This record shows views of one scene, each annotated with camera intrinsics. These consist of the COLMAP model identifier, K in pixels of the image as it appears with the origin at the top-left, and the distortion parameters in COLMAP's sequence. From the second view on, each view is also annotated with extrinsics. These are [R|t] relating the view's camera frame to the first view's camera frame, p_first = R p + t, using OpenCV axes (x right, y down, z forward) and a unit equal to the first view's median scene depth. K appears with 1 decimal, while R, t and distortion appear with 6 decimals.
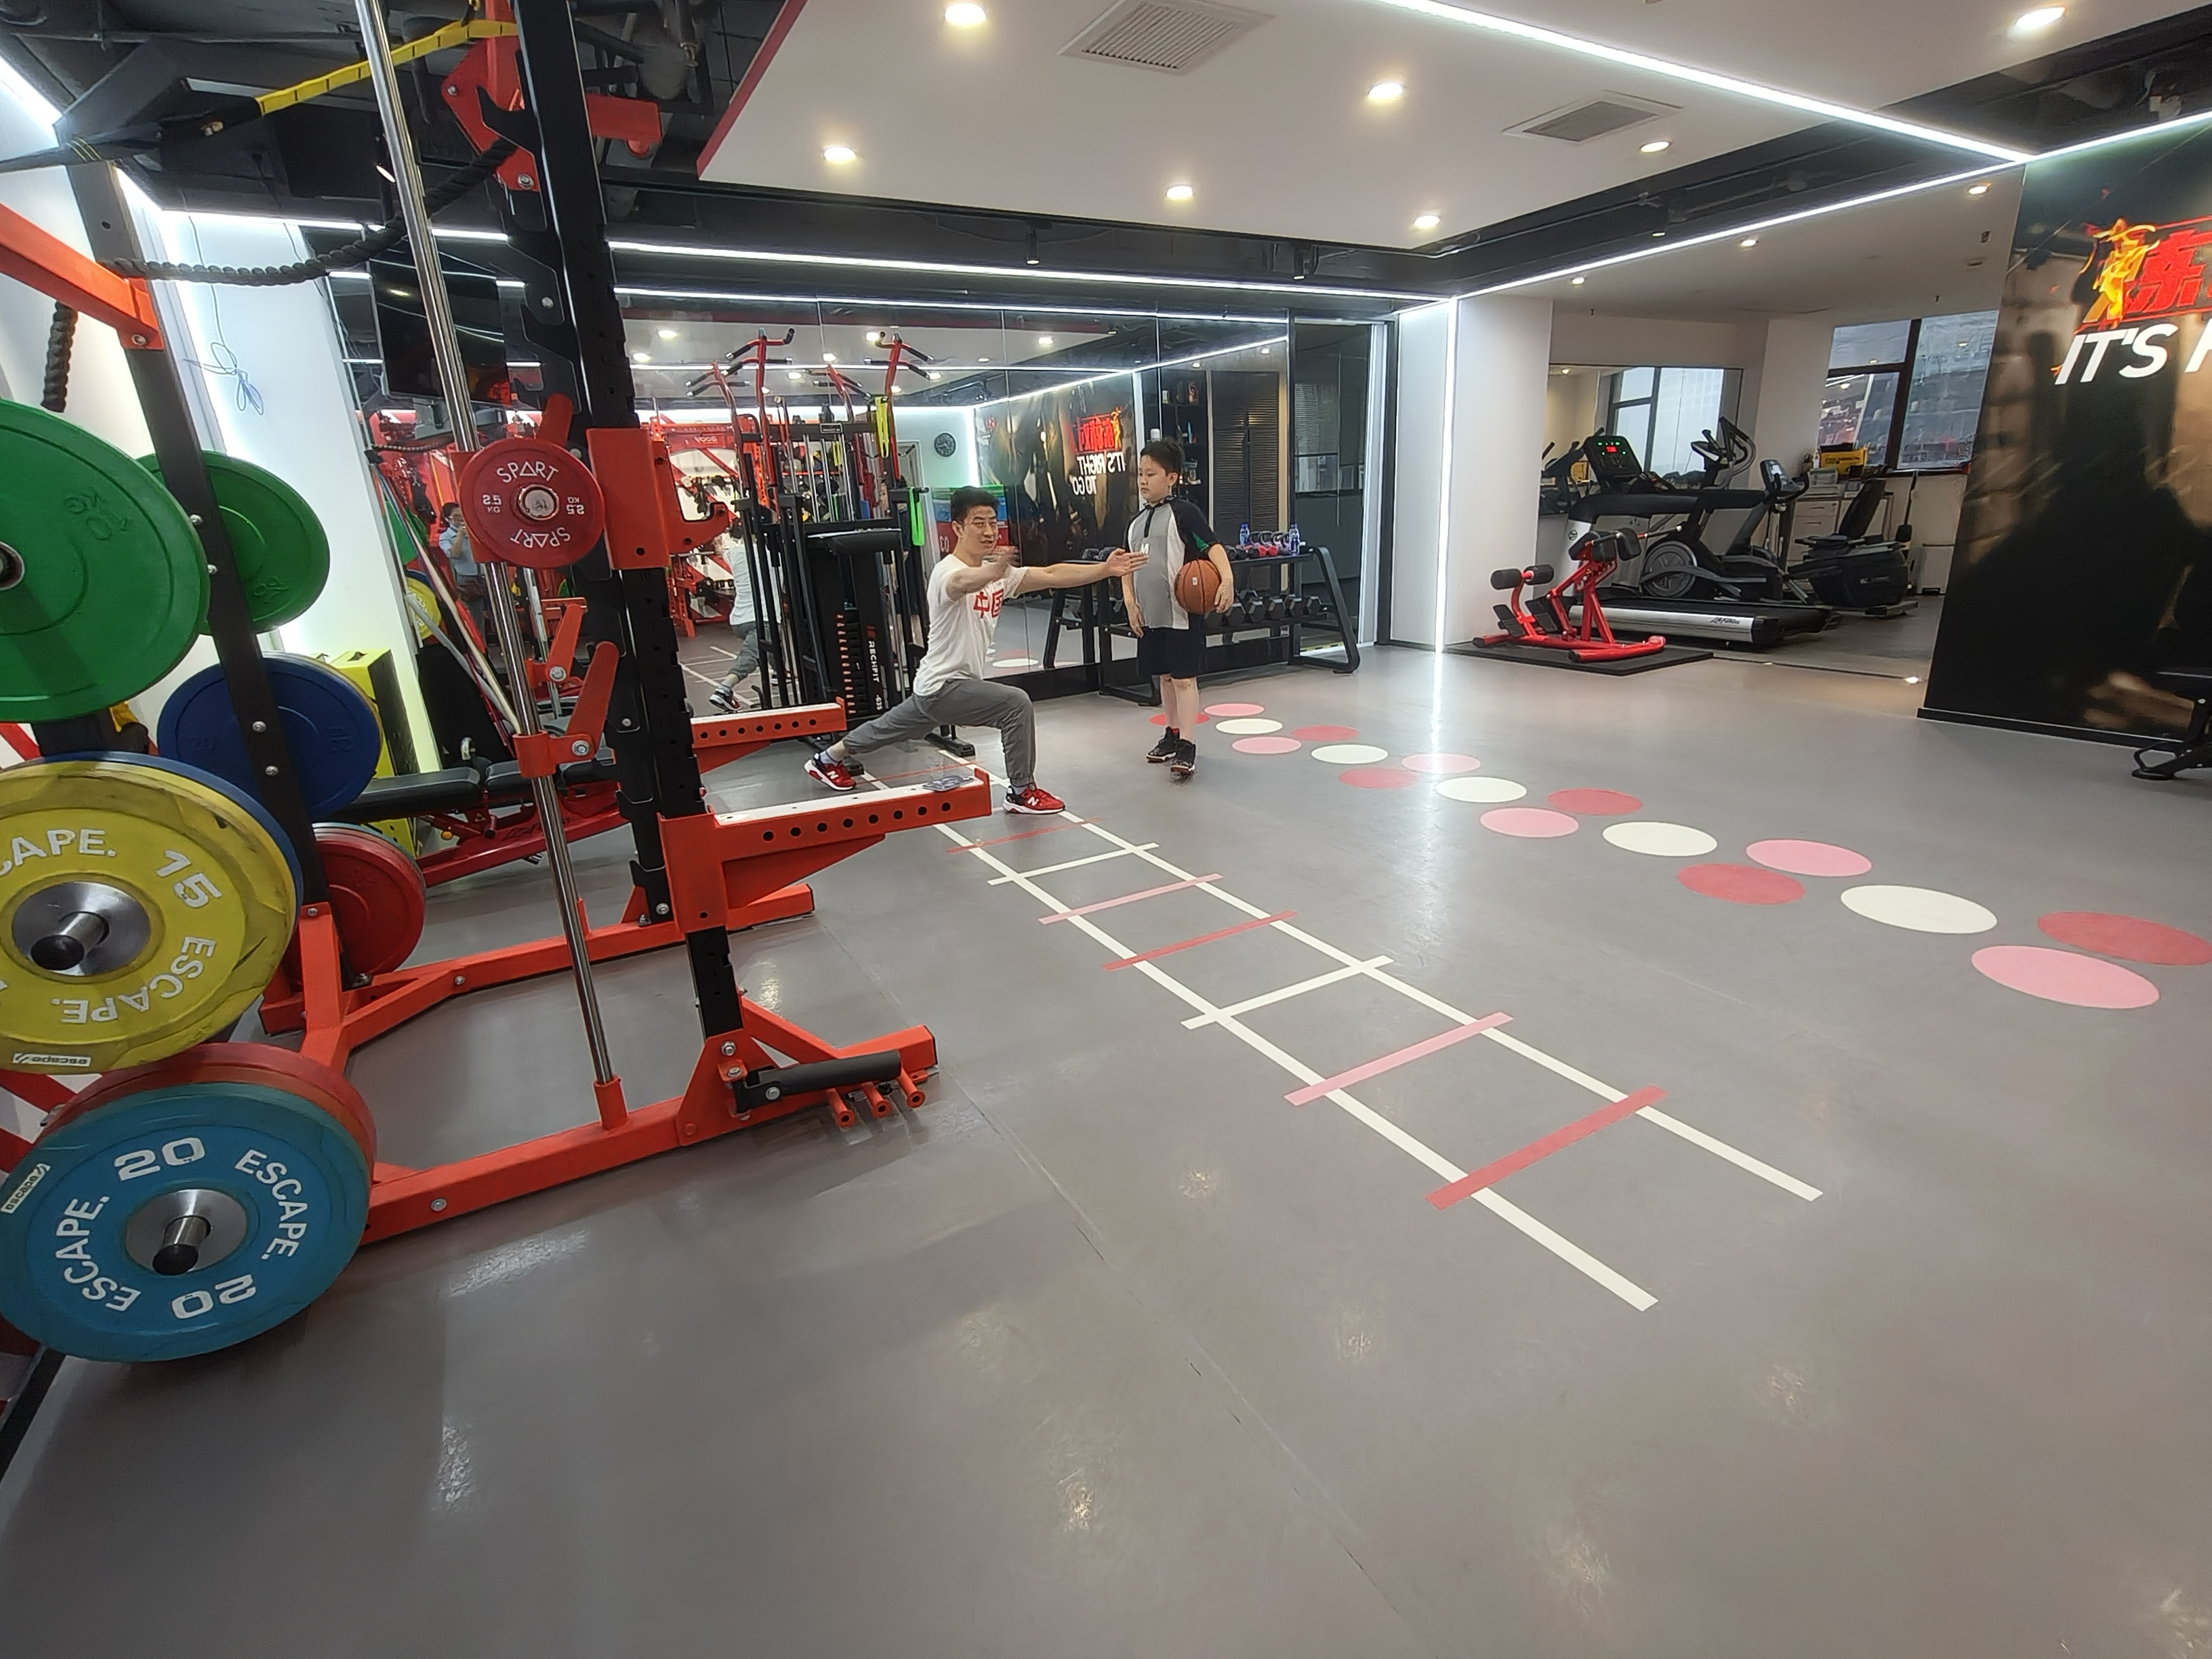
lens RADIAL K [[1029.0, 0, 1106.0], [0, 1029.0, 829.5], [0, 0, 1]] dist [0.001870, -0.000385]
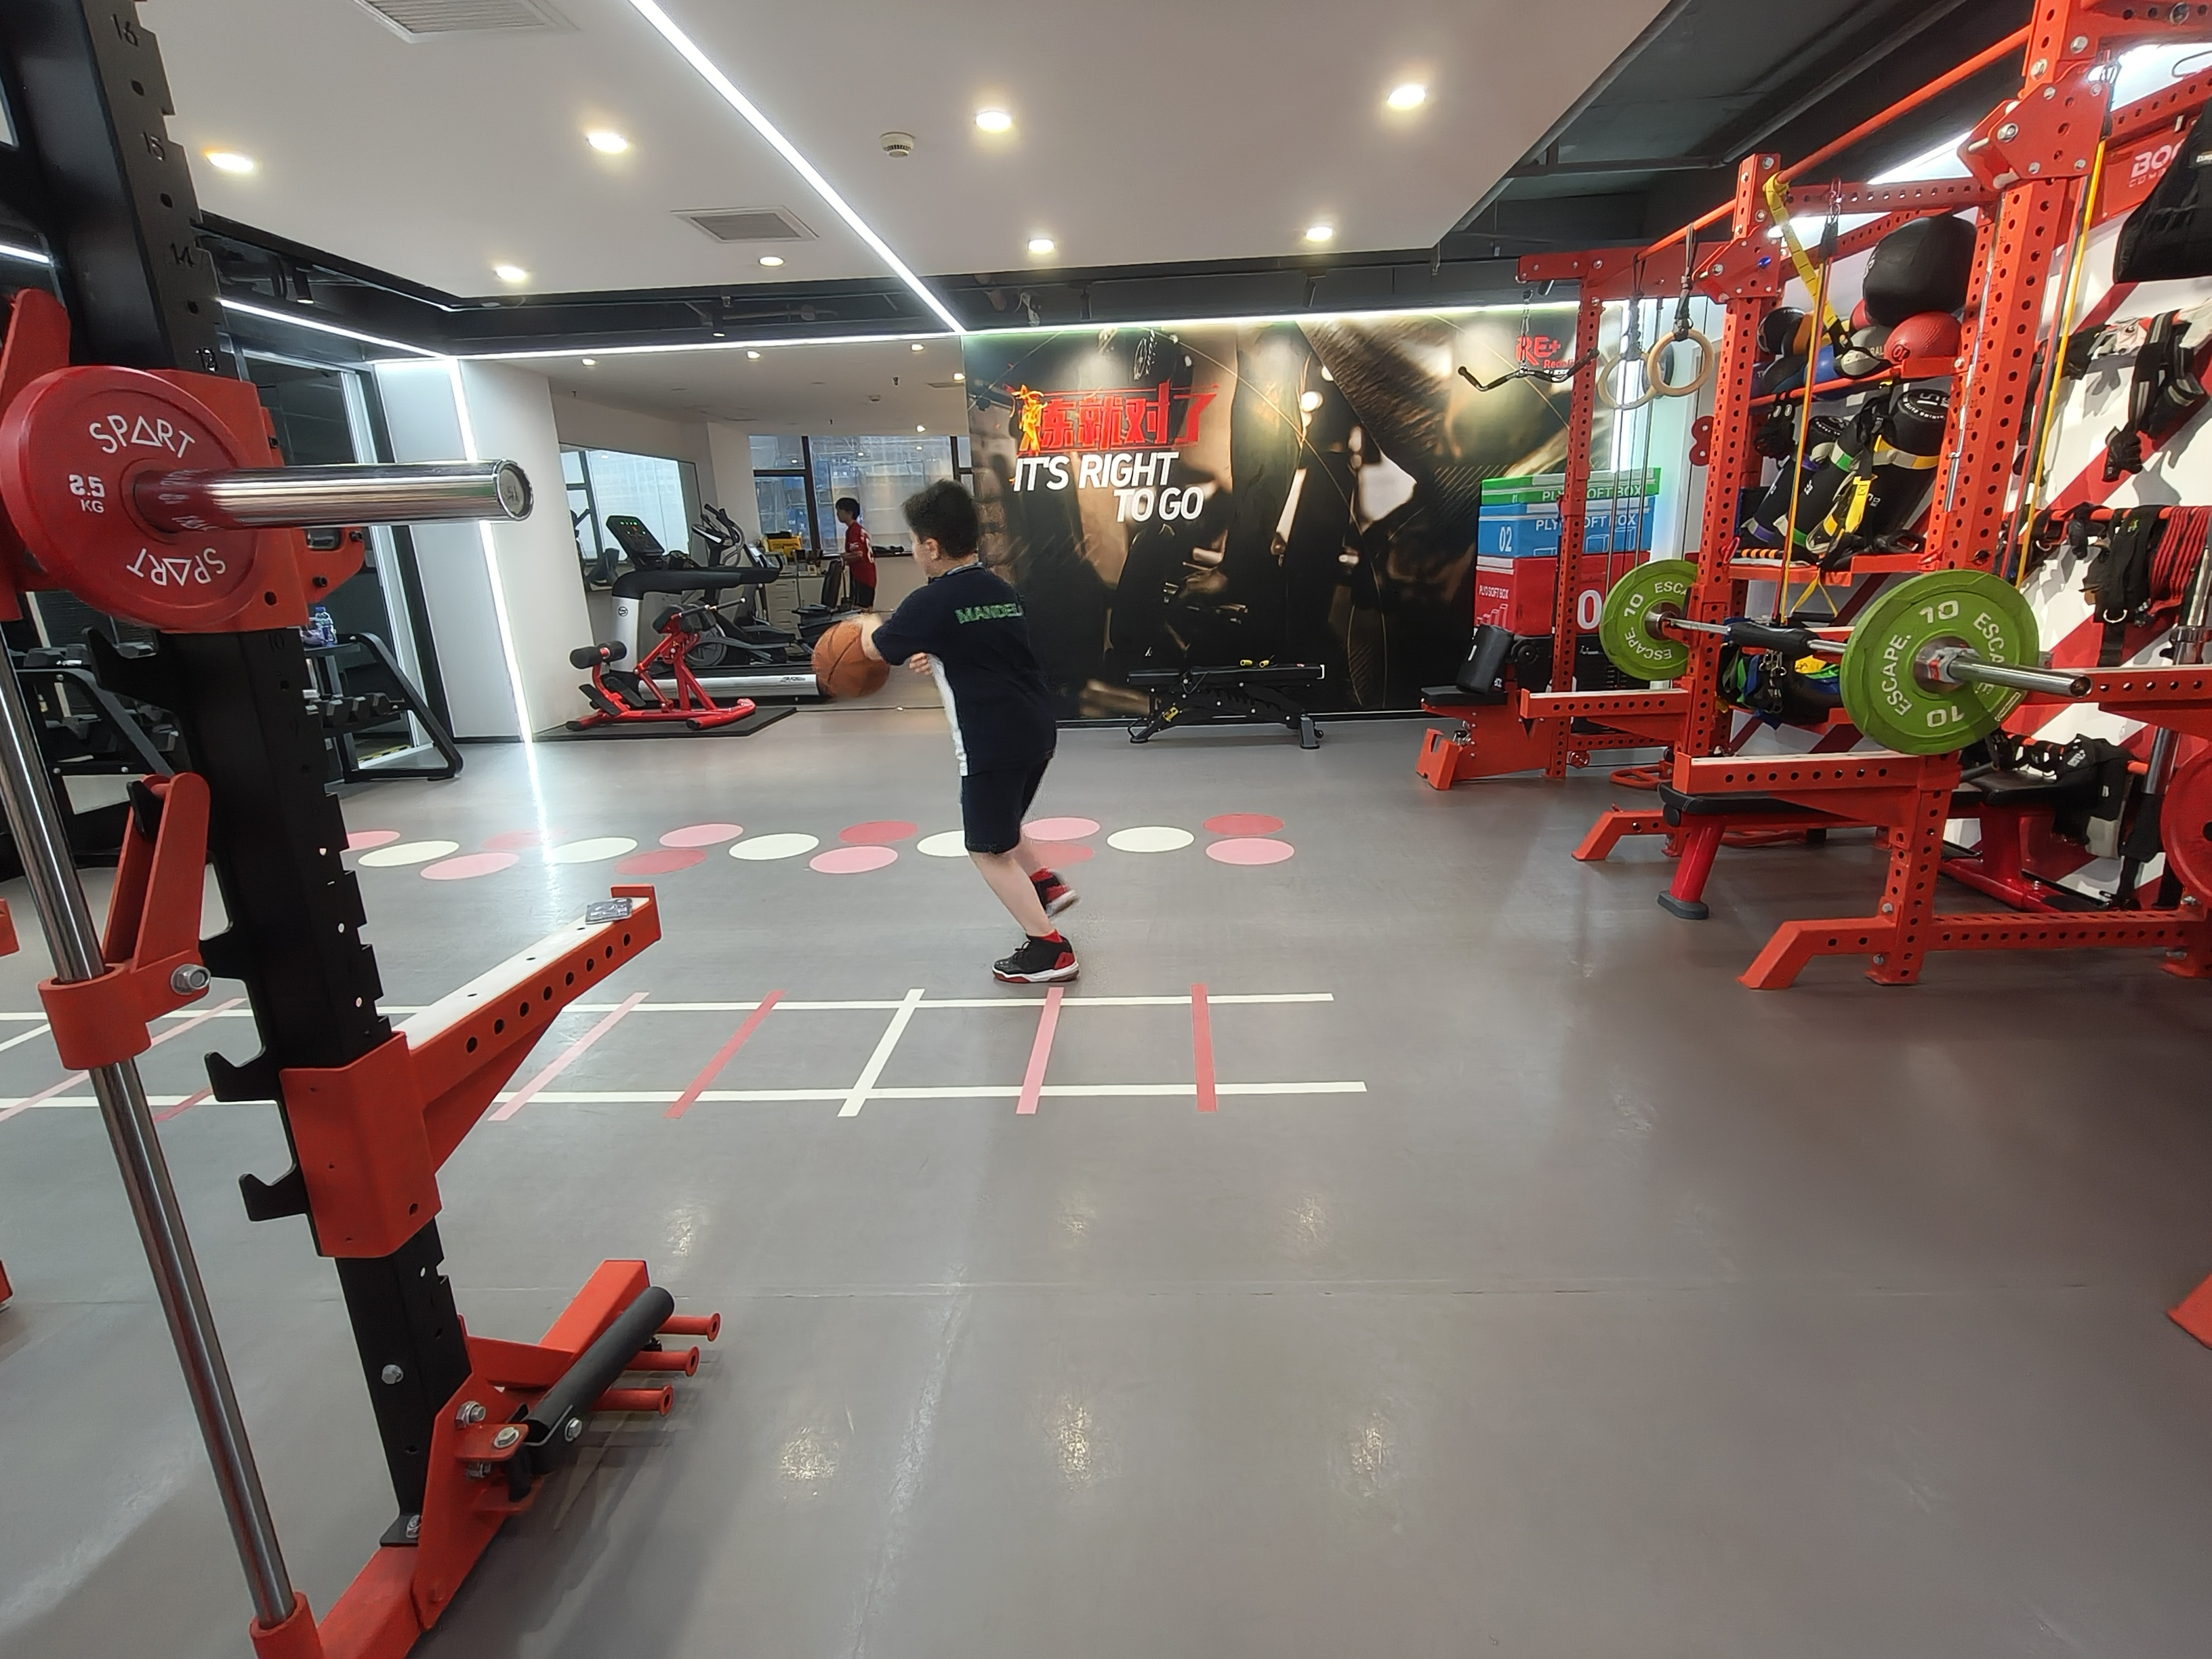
lens RADIAL K [[1056.2, 0, 1106.0], [0, 1056.2, 829.5], [0, 0, 1]] dist [0.001328, 0.007256]
pose [[0.536216, -0.199682, 0.820122, -0.280060], [0.270923, 0.960922, 0.056828, -0.023027], [-0.799421, 0.191718, 0.569360, 0.130618]]
